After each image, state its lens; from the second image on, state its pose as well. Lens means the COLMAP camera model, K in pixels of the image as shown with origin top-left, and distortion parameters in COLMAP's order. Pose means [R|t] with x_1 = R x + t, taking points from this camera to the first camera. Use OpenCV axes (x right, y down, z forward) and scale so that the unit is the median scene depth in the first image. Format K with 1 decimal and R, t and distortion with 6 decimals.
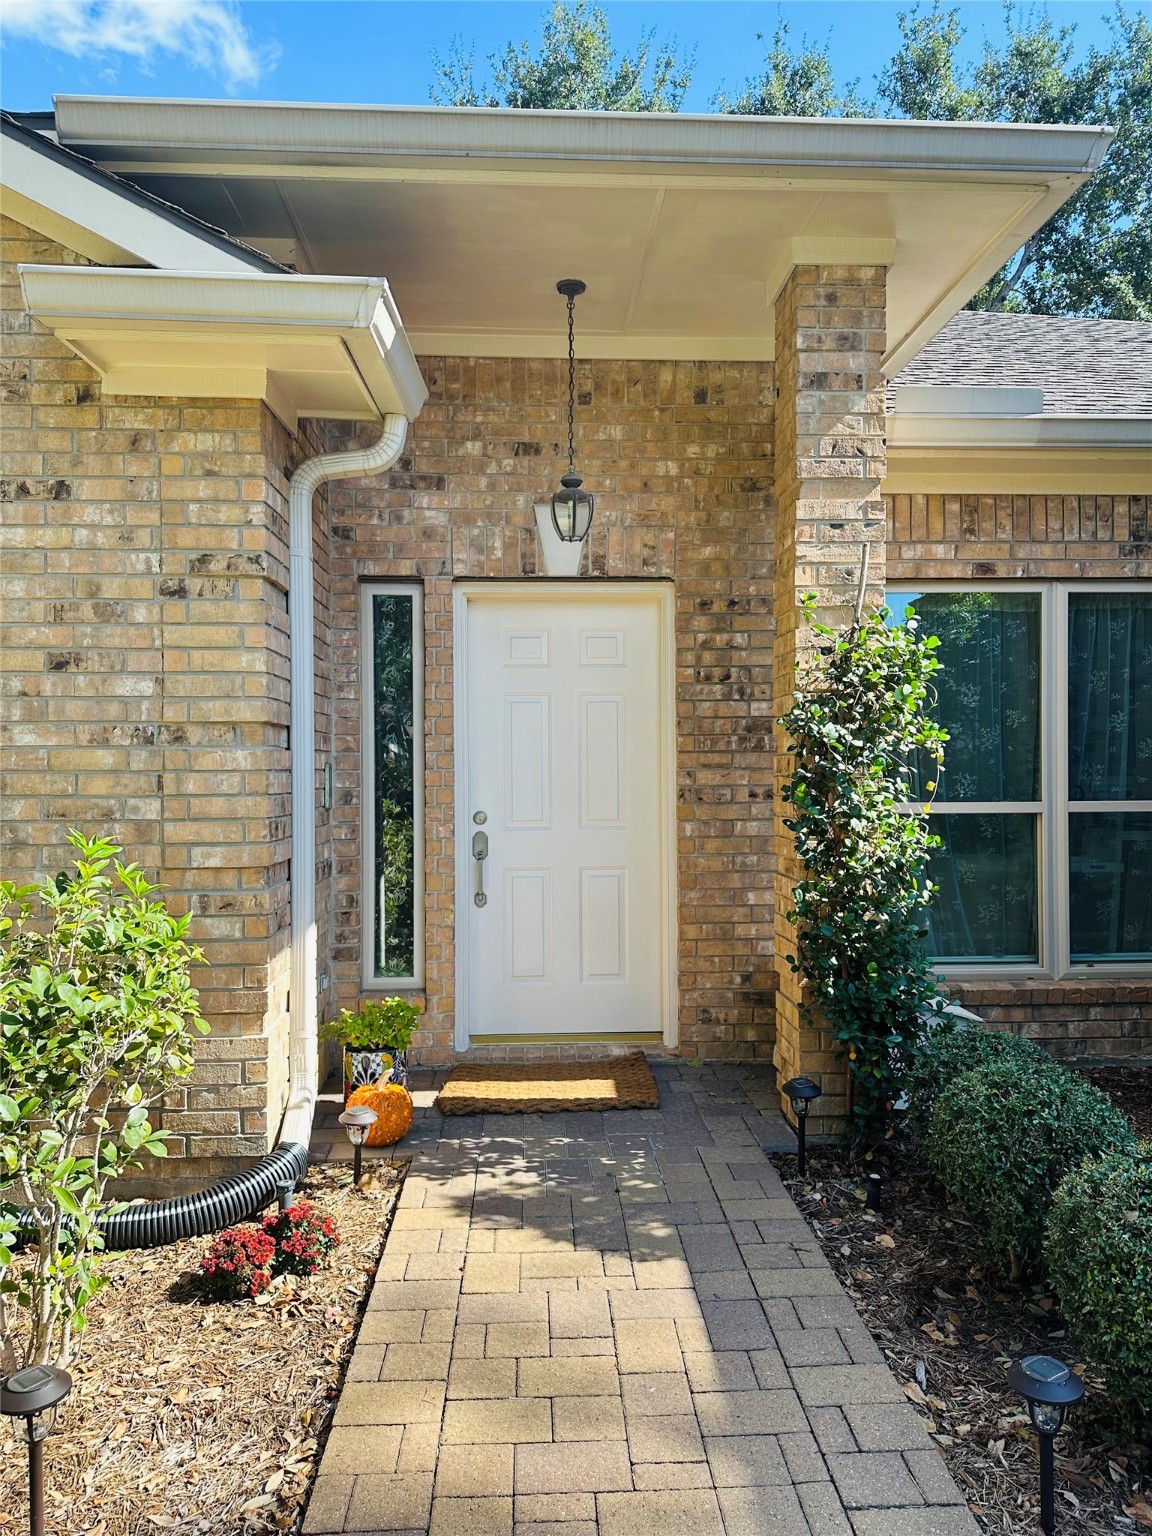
lens RADIAL K [[1082.1, 0, 555.9], [0, 1082.1, 792.6], [0, 0, 1]] dist [0.043755, -0.049792]
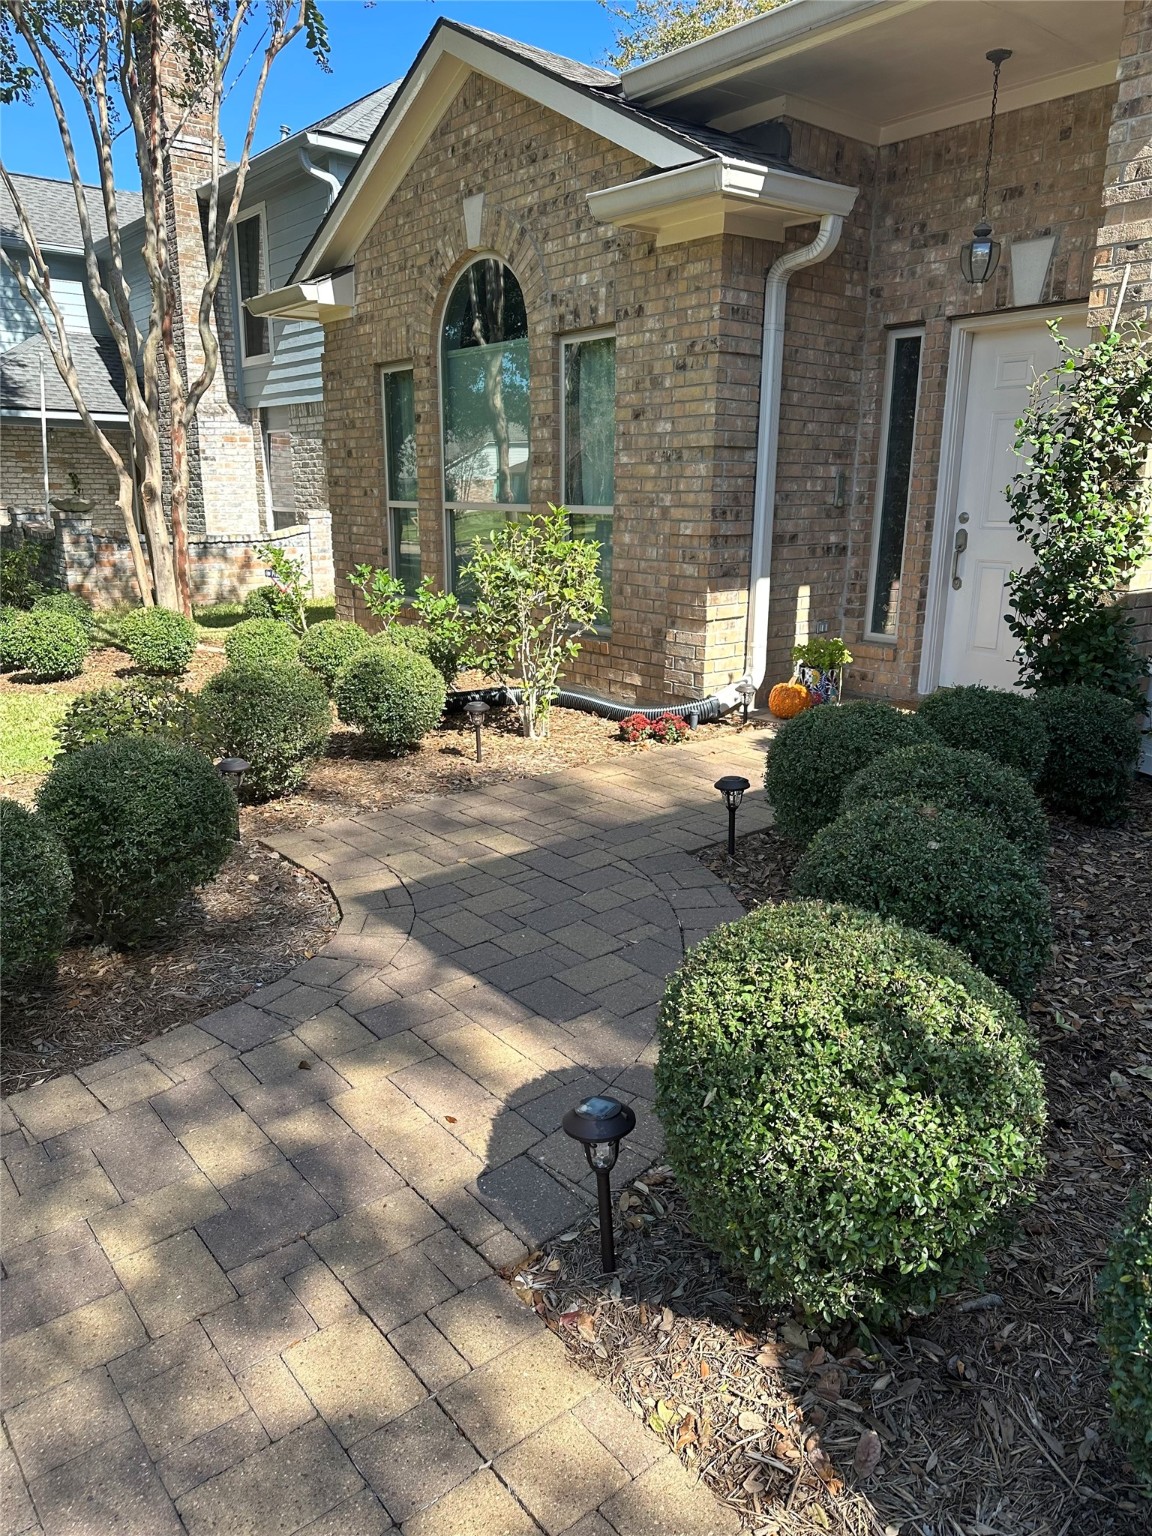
lens RADIAL K [[1082.1, 0, 579.6], [0, 1082.1, 774.8], [0, 0, 1]] dist [0.043755, -0.049792]
pose [[0.593780, 0.210788, -0.776527, 0.907668], [-0.023843, 0.969262, 0.244875, 0.018324], [0.804274, -0.126887, 0.580554, -0.172970]]
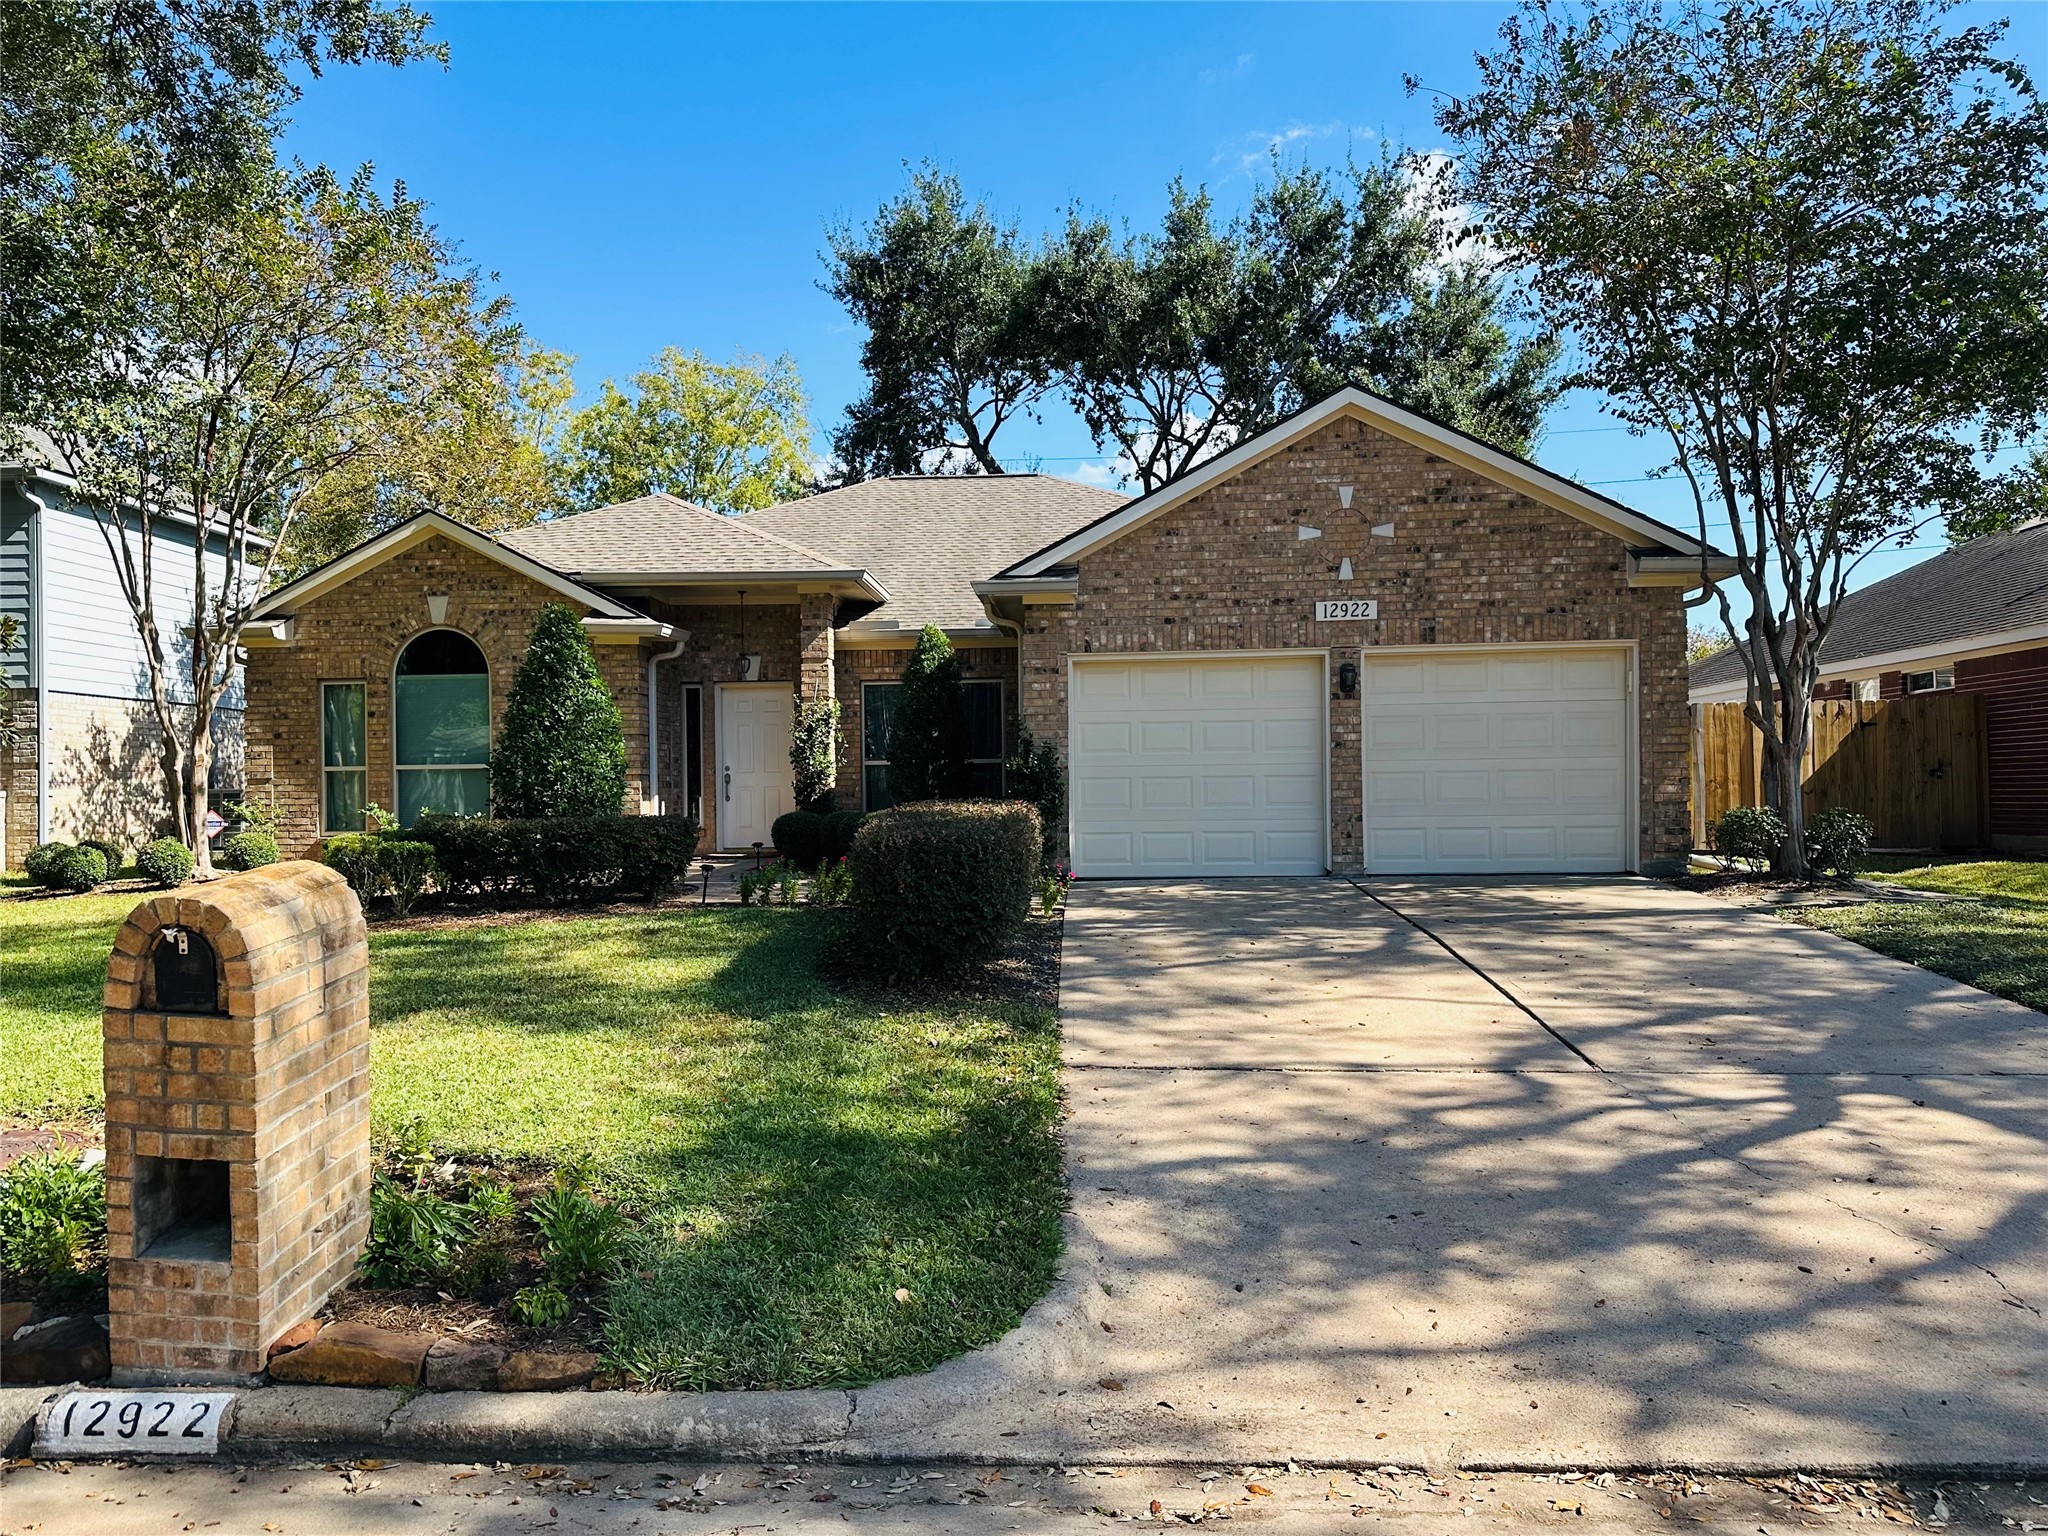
lens RADIAL K [[1442.8, 0, 1027.7], [0, 1442.8, 788.8], [0, 0, 1]] dist [0.043755, -0.049792]
pose [[0.996139, -0.010183, -0.087202, 1.271558], [0.008415, 0.999752, -0.020618, 0.199341], [0.087391, 0.019805, 0.995977, -3.248896]]
